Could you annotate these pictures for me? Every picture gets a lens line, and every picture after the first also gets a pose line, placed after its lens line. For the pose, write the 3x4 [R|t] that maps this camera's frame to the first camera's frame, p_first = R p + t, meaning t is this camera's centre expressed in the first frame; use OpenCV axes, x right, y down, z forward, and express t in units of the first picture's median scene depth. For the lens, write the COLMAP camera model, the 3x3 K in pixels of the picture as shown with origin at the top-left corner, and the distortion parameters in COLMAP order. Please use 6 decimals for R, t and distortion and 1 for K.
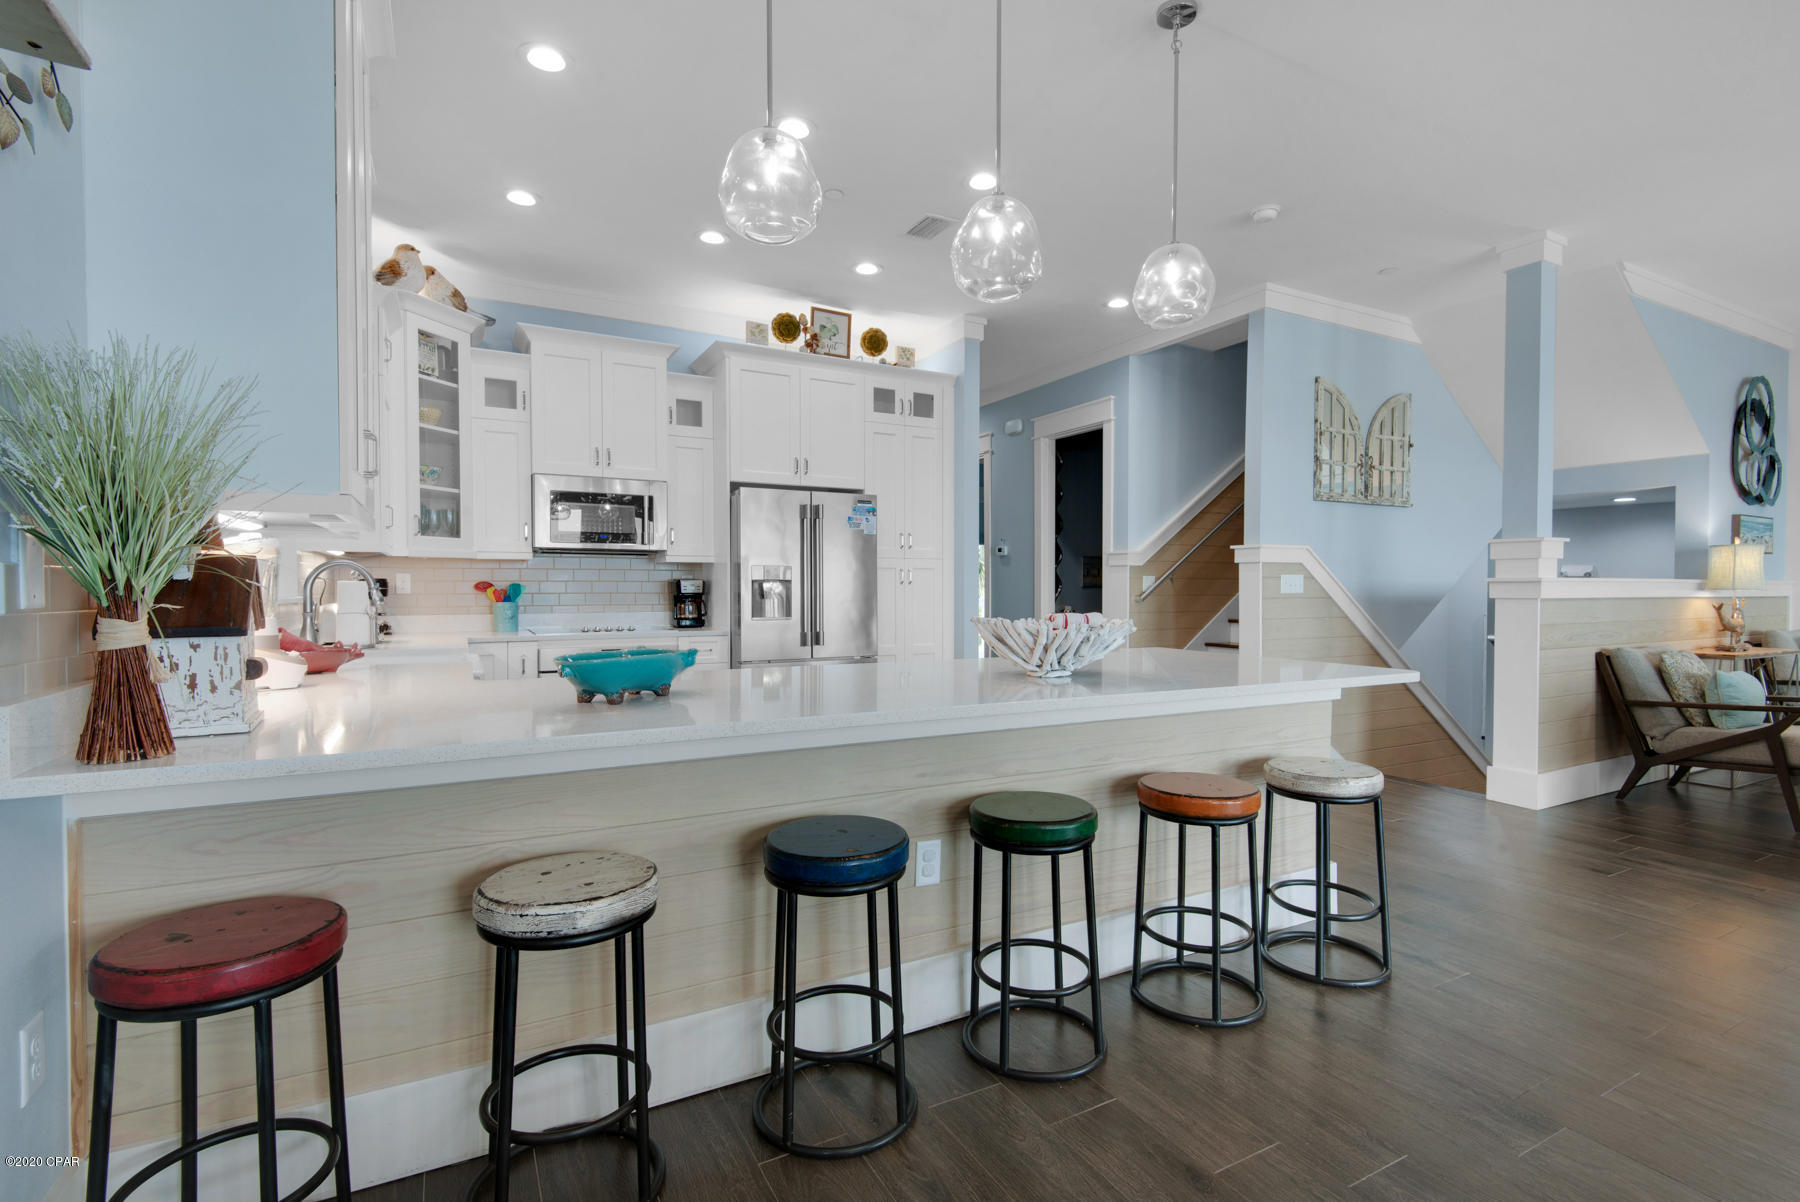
lens RADIAL K [[804.0, 0, 902.2], [0, 804.0, 611.7], [0, 0, 1]] dist [0.017629, -0.016405]
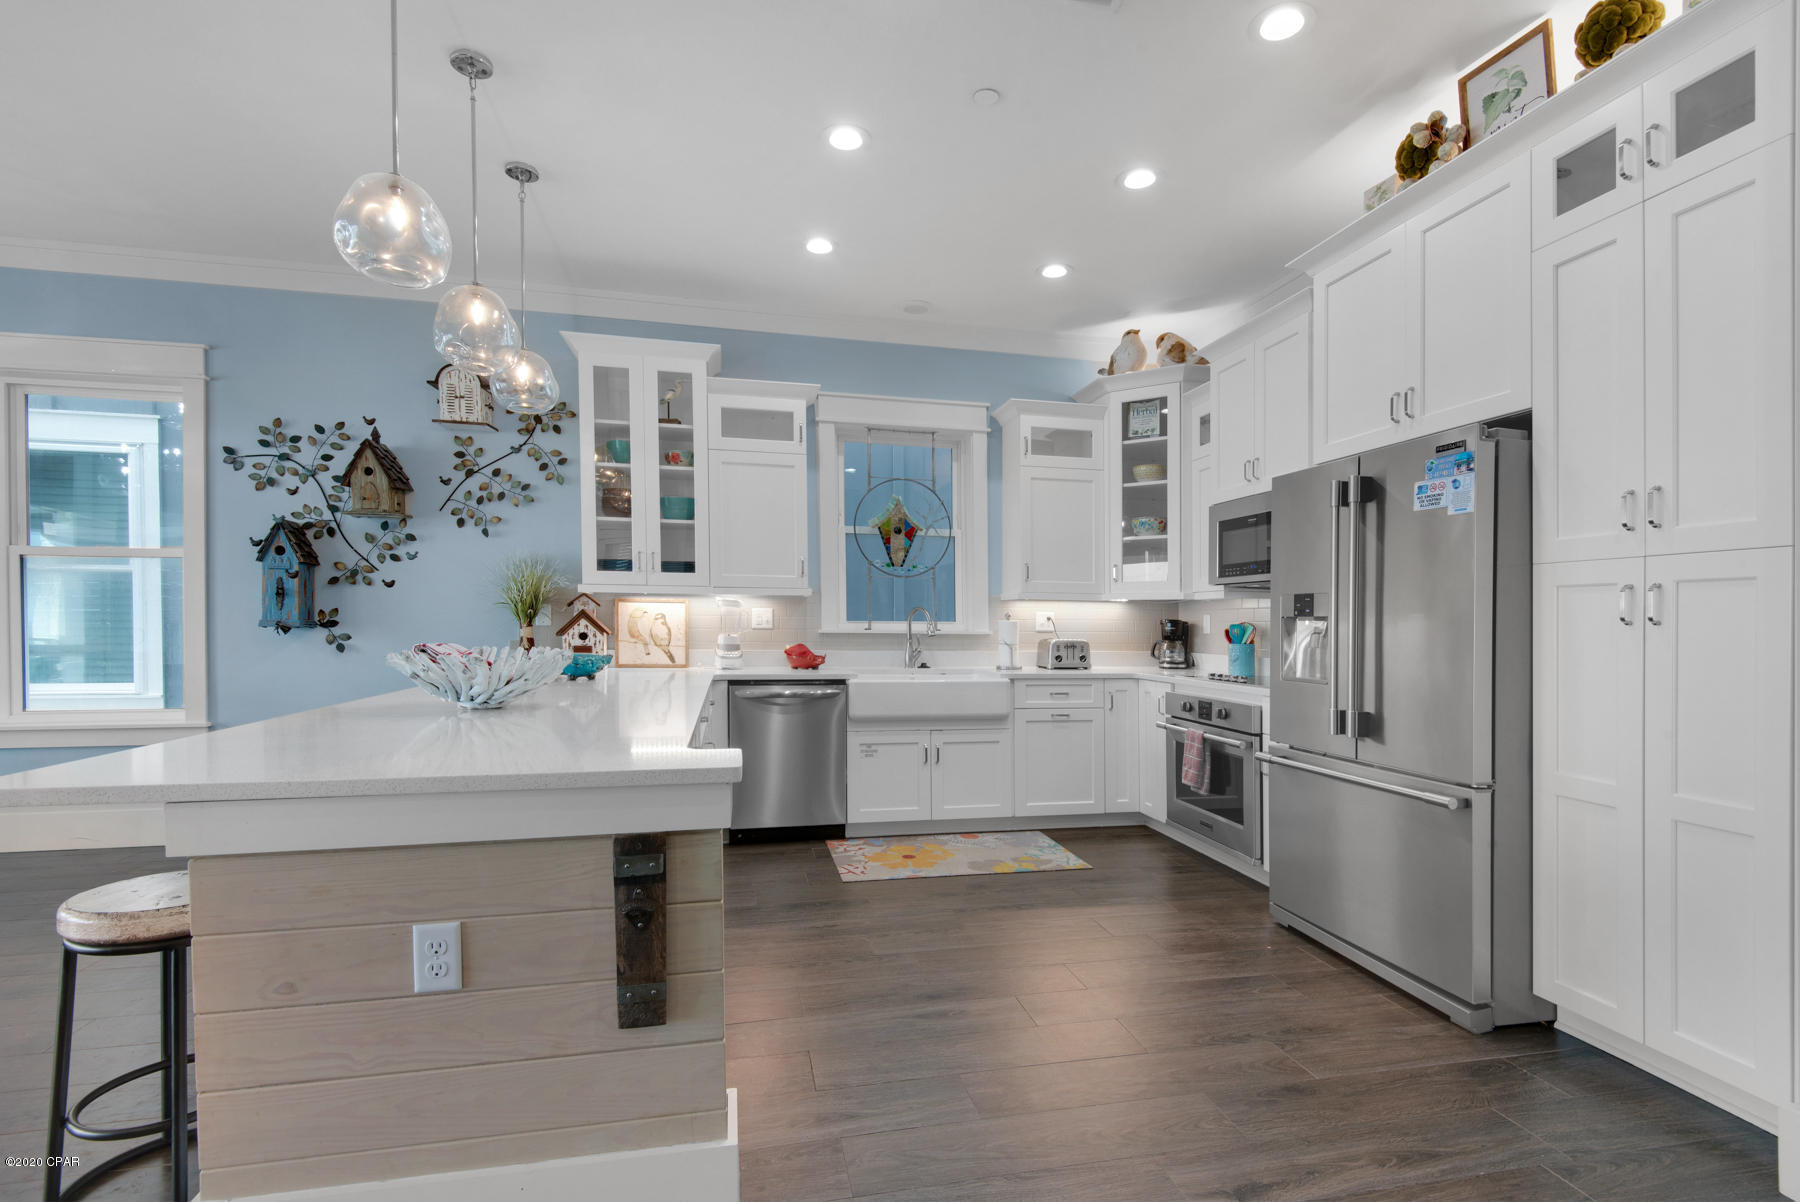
lens RADIAL K [[804.0, 0, 902.2], [0, 804.0, 611.7], [0, 0, 1]] dist [0.017629, -0.016405]
pose [[-0.271627, -0.015887, -0.962272, 0.484155], [-0.031650, 0.999470, -0.007567, -0.028021], [0.961882, 0.028401, -0.271985, 0.833046]]
